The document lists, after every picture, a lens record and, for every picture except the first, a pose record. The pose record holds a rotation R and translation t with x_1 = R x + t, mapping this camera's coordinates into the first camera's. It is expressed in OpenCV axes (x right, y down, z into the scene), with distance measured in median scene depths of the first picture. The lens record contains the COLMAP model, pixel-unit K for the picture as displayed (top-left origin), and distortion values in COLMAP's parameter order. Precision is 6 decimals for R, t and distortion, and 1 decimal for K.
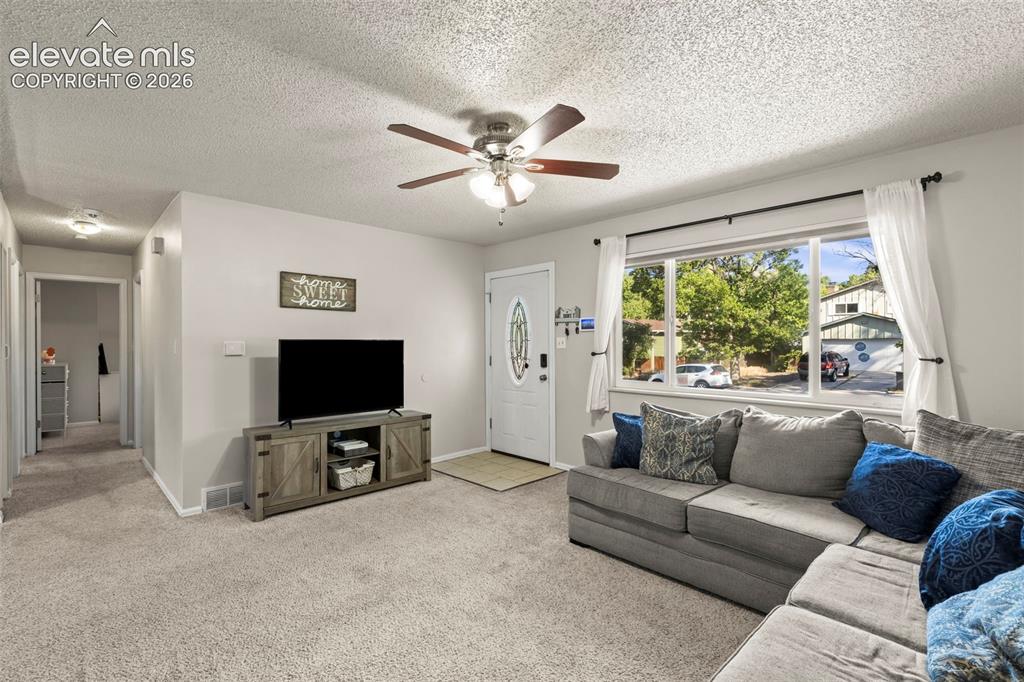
lens RADIAL K [[456.9, 0, 512.0], [0, 456.9, 341.0], [0, 0, 1]] dist [0.000222, 0.000066]
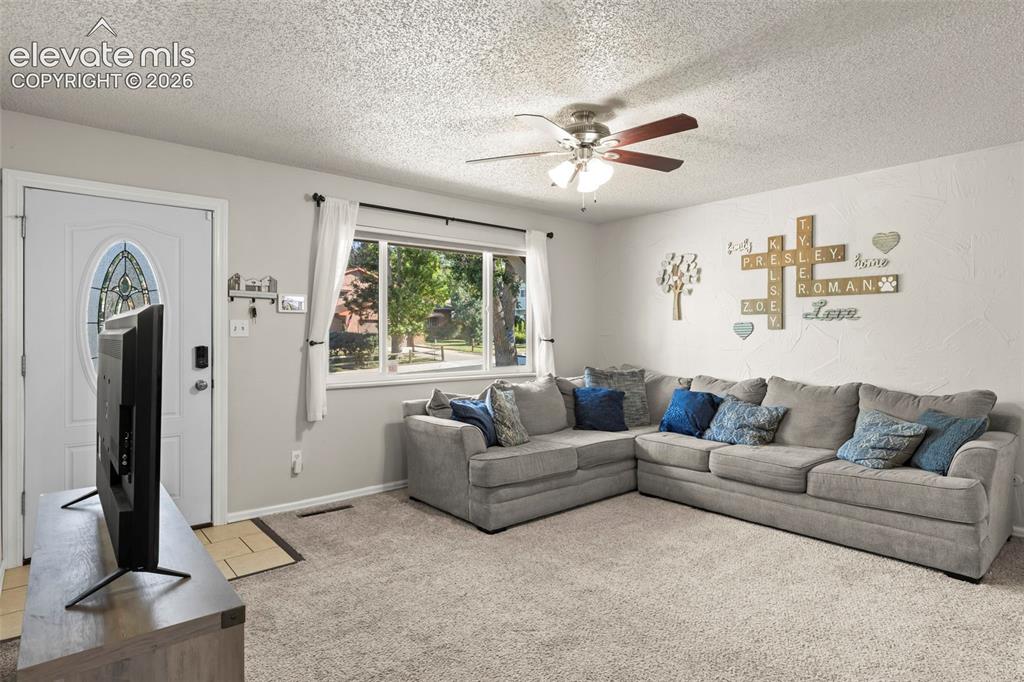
lens RADIAL K [[556.8, 0, 509.8], [0, 556.8, 331.6], [0, 0, 1]] dist [0.004300, 0.000719]
pose [[0.075492, 0.006414, 0.997126, -0.775736], [-0.004745, 0.999970, -0.006073, 0.014020], [-0.997135, -0.004273, 0.075520, 0.650464]]
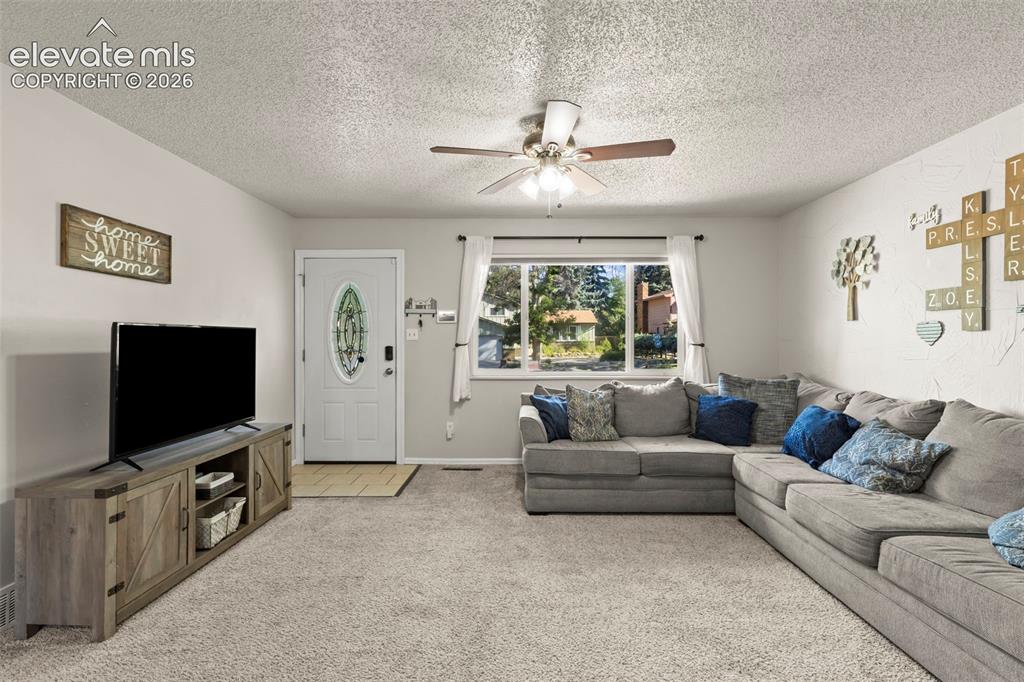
lens RADIAL K [[453.9, 0, 510.9], [0, 453.9, 336.3], [0, 0, 1]] dist [0.003820, 0.000282]
pose [[0.708639, 0.005904, 0.705547, -0.500057], [-0.004495, 0.999982, -0.003853, 0.012988], [-0.705557, -0.000441, 0.708653, 0.196480]]
